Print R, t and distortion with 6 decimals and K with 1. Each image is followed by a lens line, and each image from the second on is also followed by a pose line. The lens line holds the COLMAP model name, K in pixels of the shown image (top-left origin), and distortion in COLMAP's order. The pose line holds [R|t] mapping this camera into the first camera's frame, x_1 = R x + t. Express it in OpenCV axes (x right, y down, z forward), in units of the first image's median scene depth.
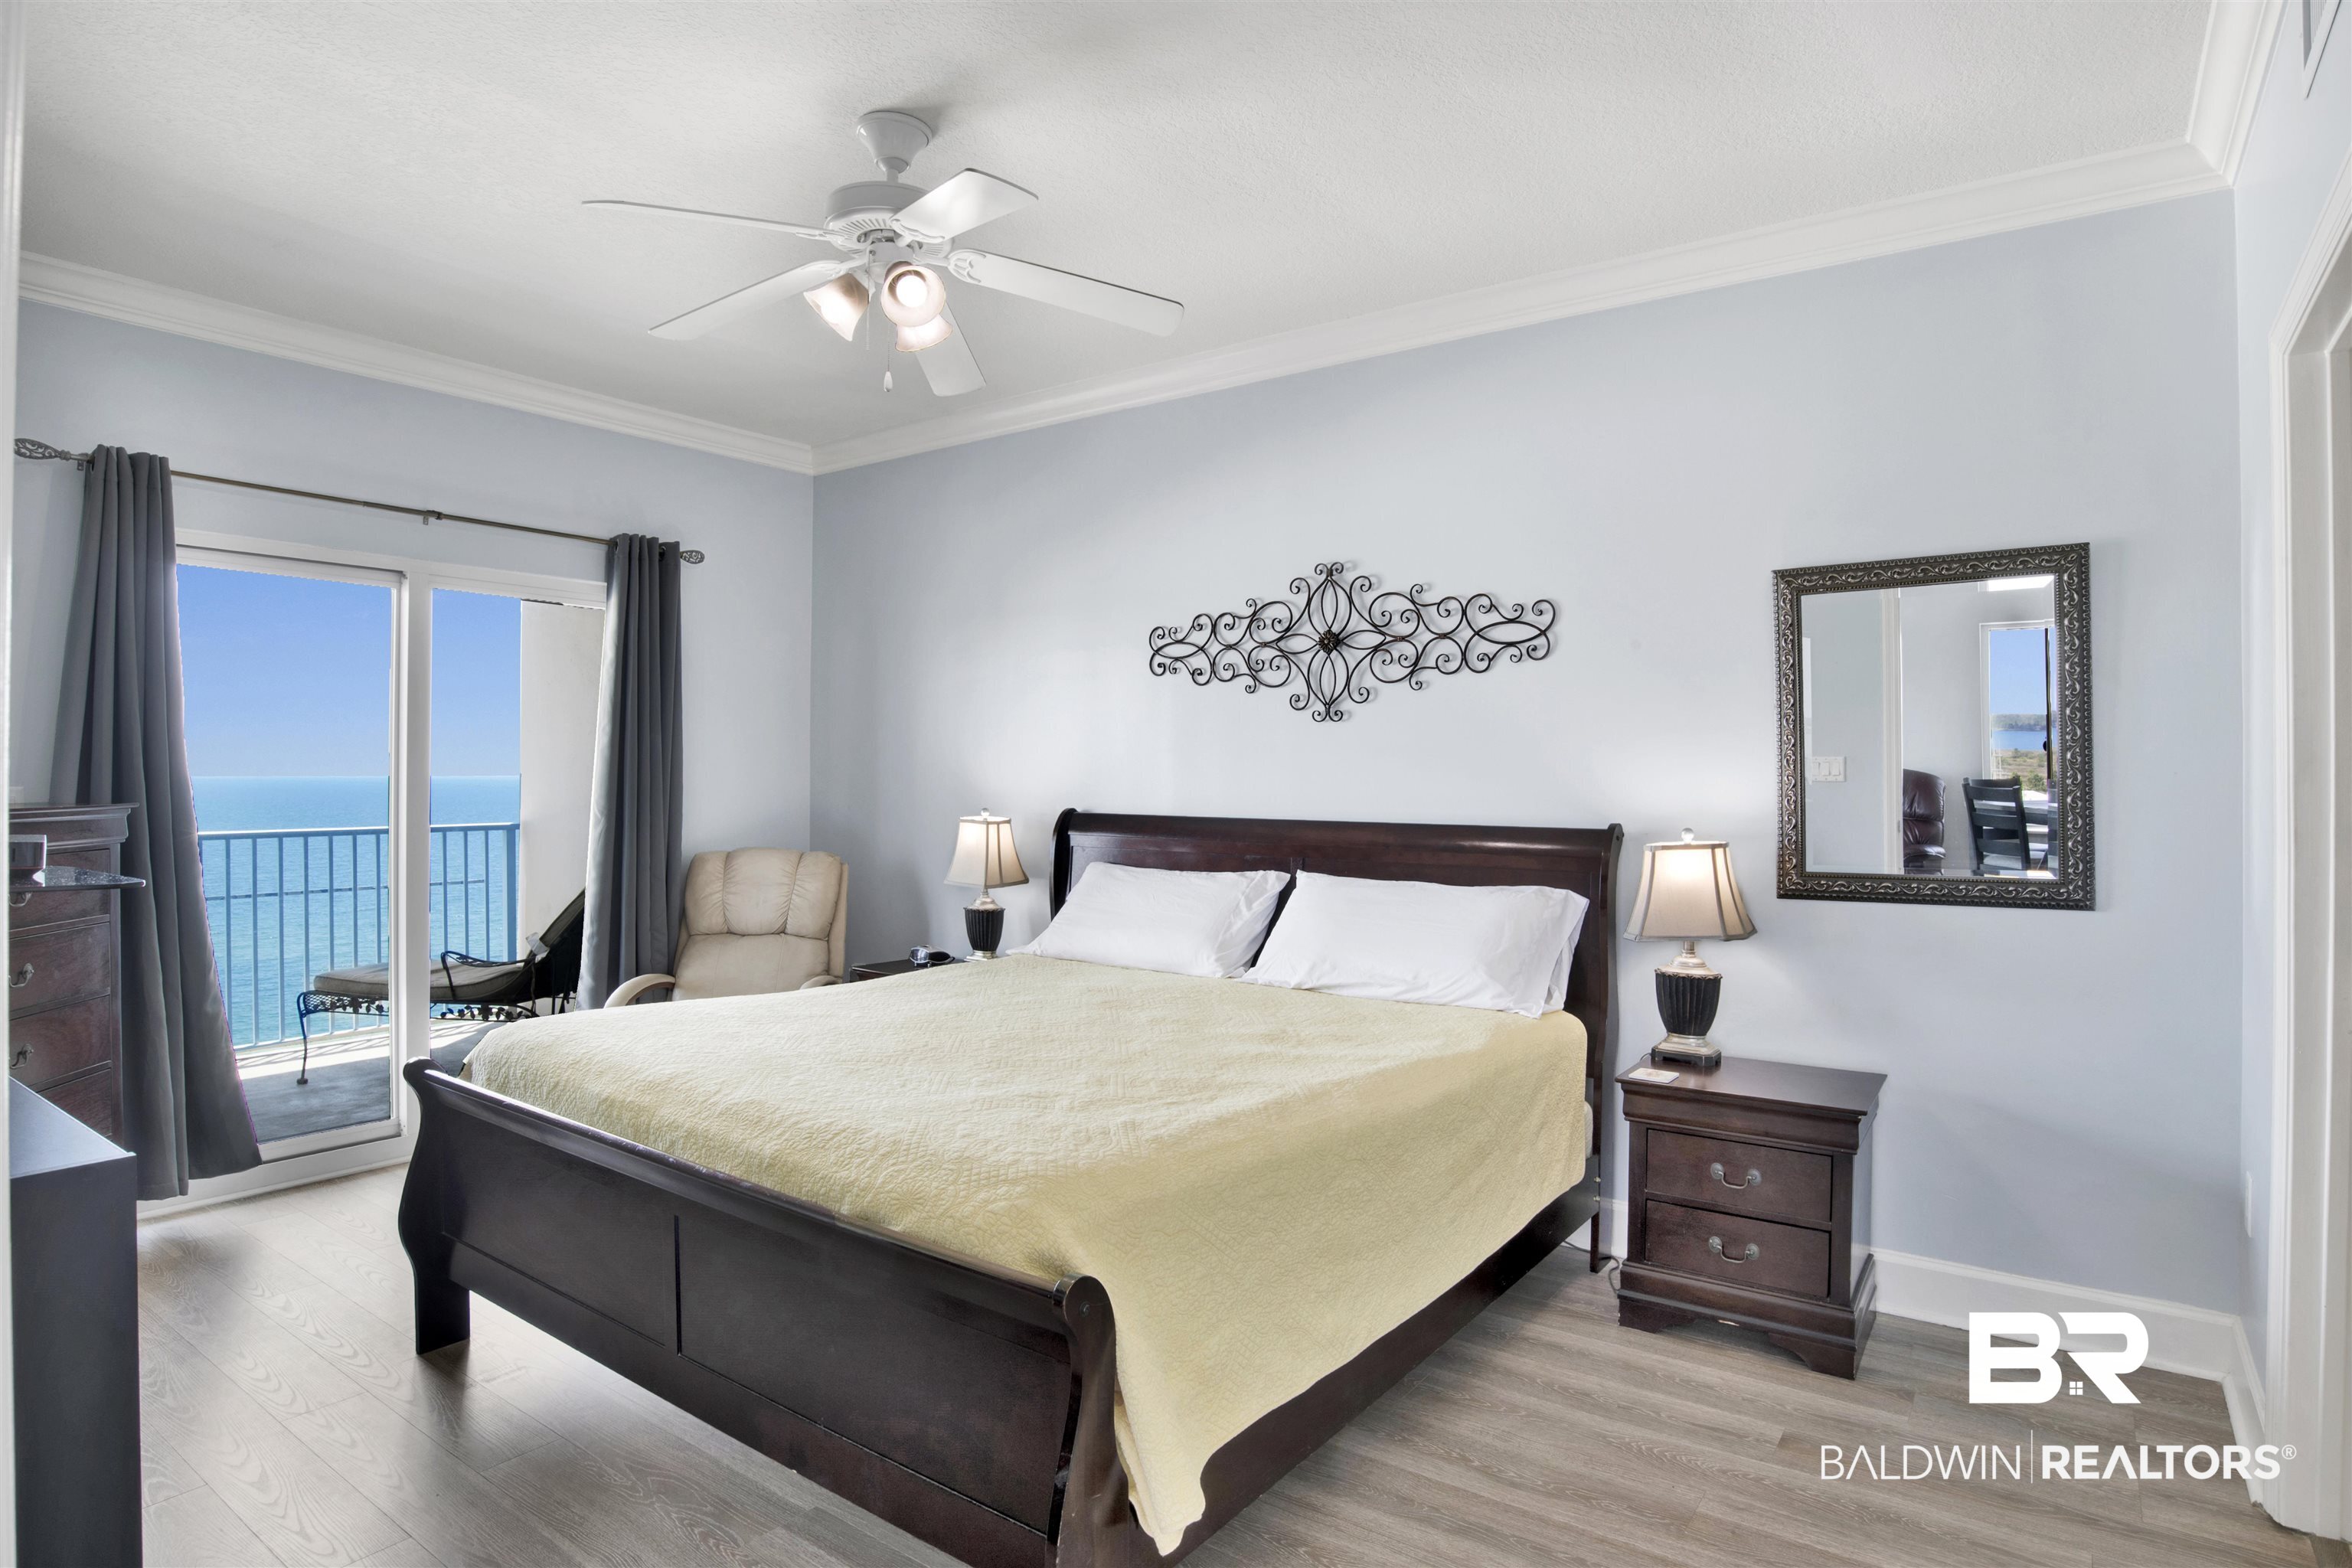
lens RADIAL K [[1245.2, 0, 1196.1], [0, 1245.2, 782.0], [0, 0, 1]] dist [-0.074037, 0.024619]
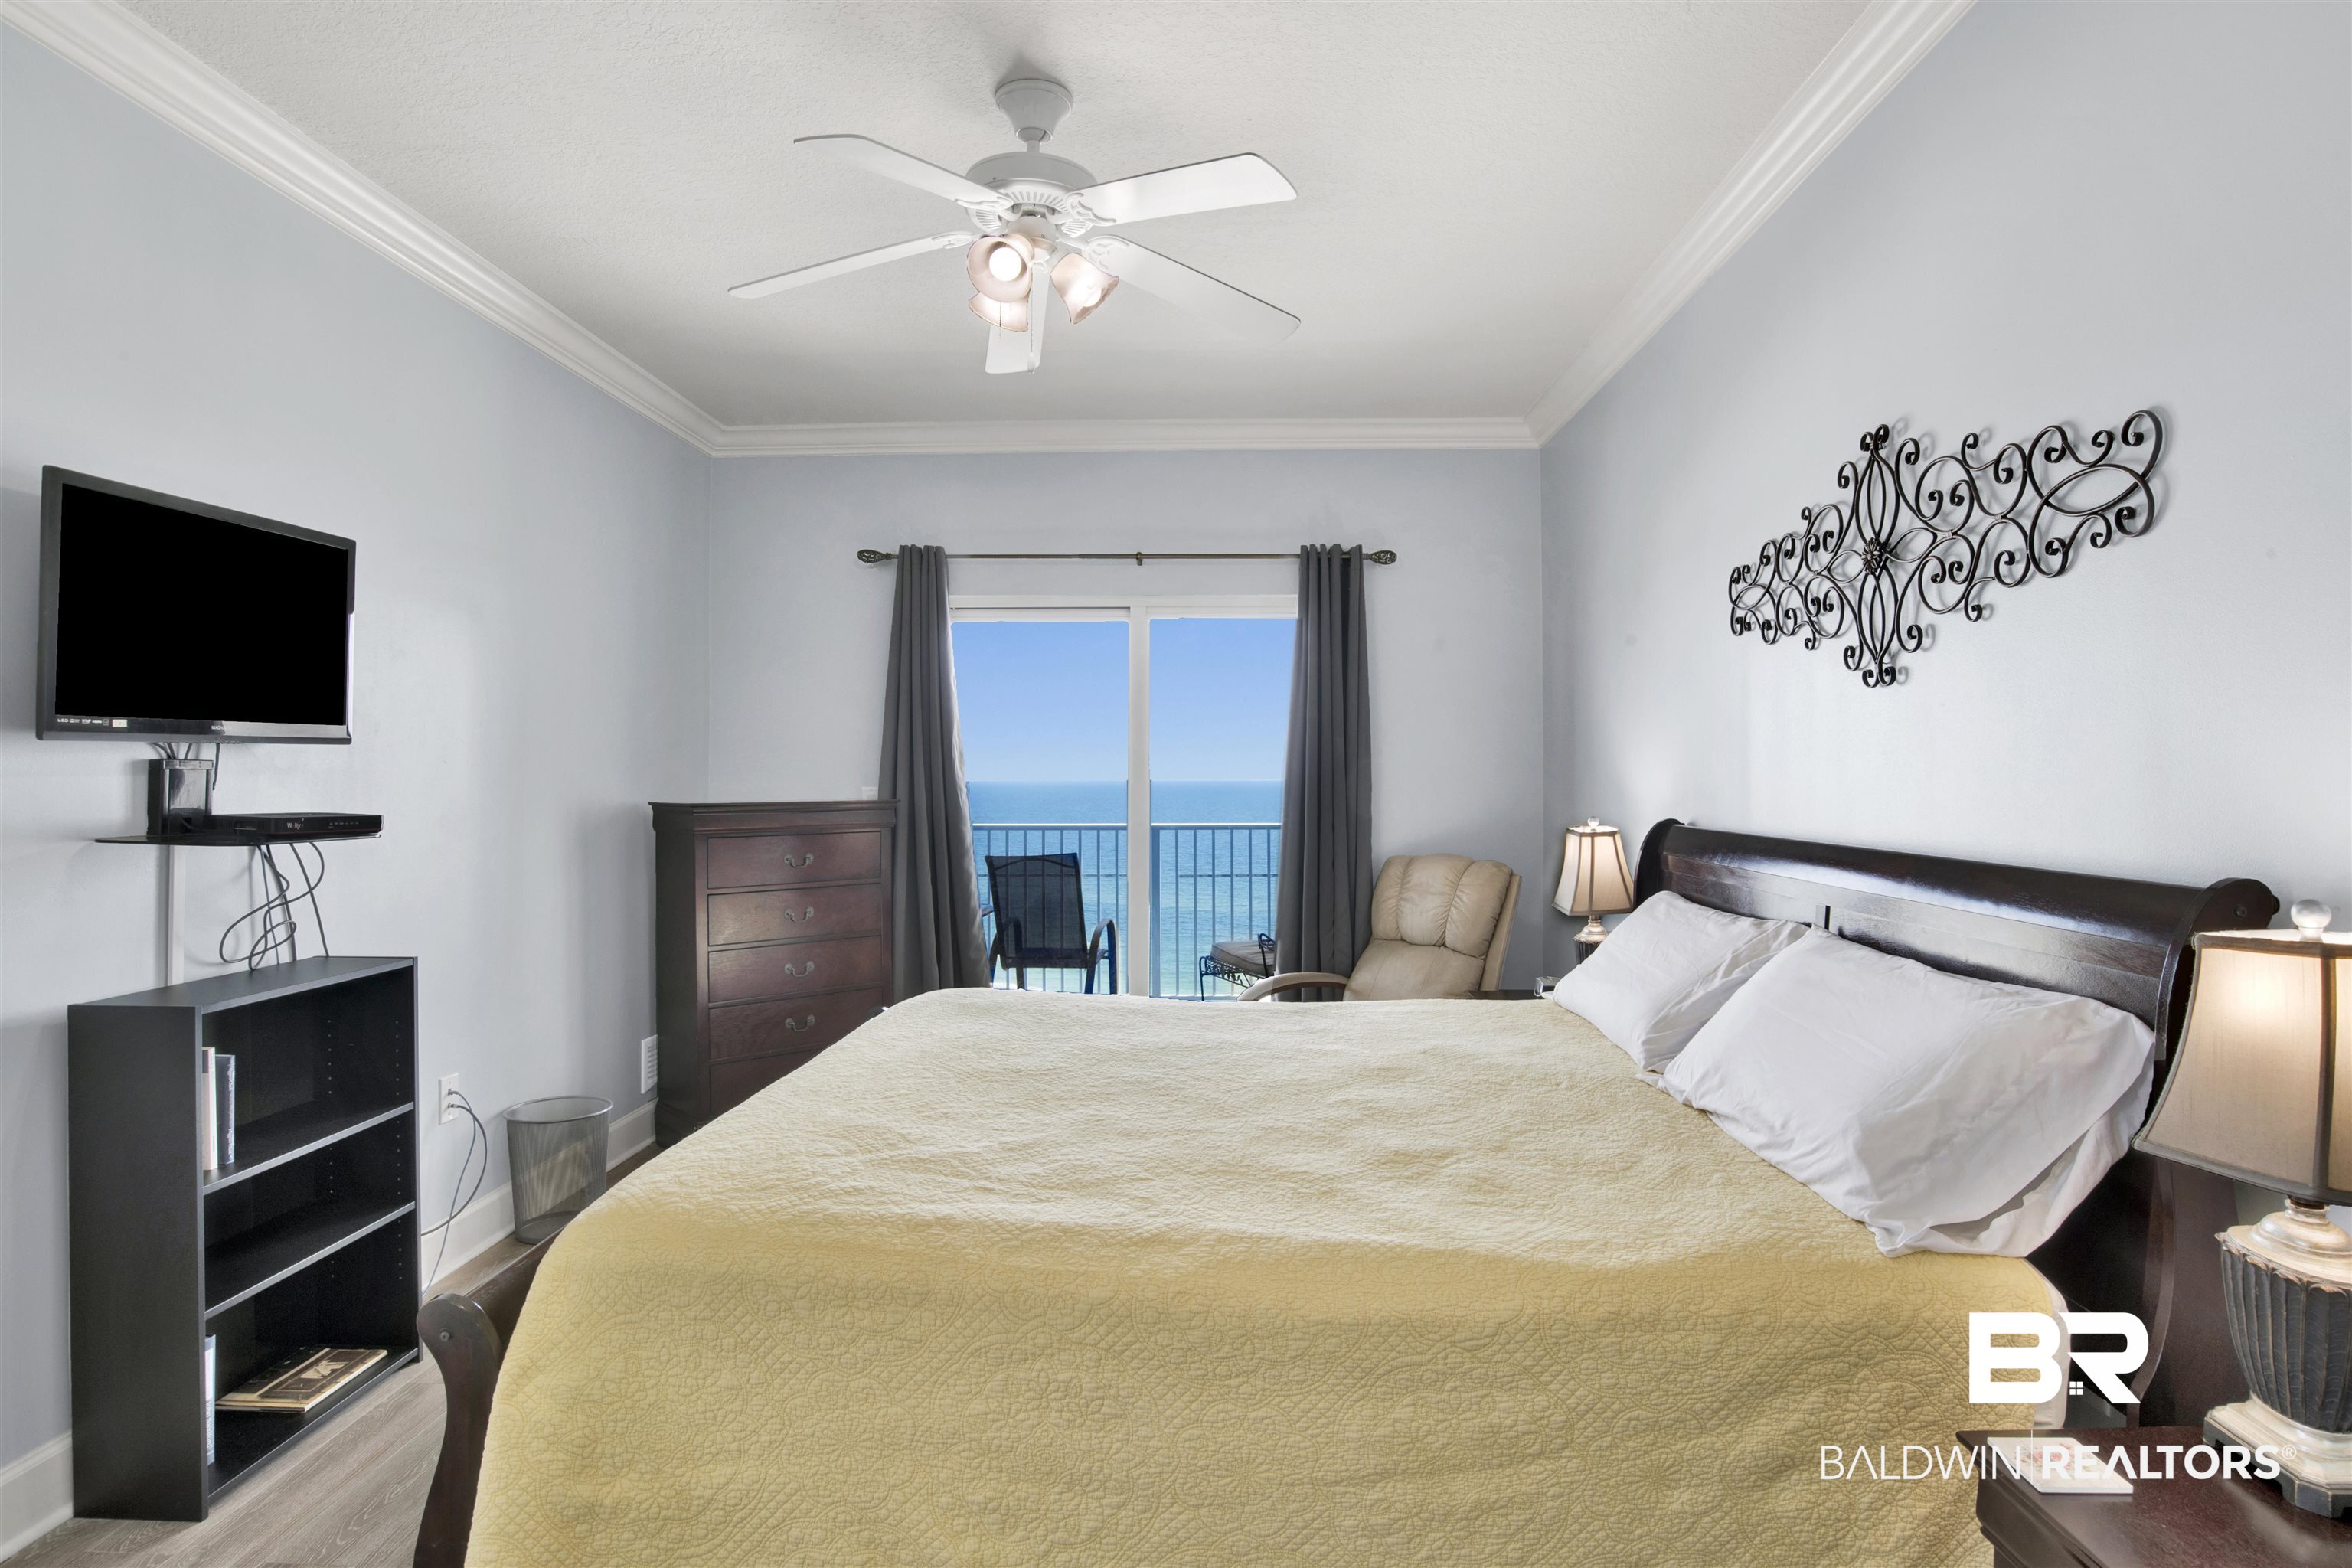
lens RADIAL K [[1245.2, 0, 1184.3], [0, 1245.2, 761.7], [0, 0, 1]] dist [-0.074037, 0.024619]
pose [[0.567229, -0.014339, -0.823436, 0.422884], [-0.000852, 0.999838, -0.017998, -0.000058], [0.823560, 0.010911, 0.567124, 0.392142]]
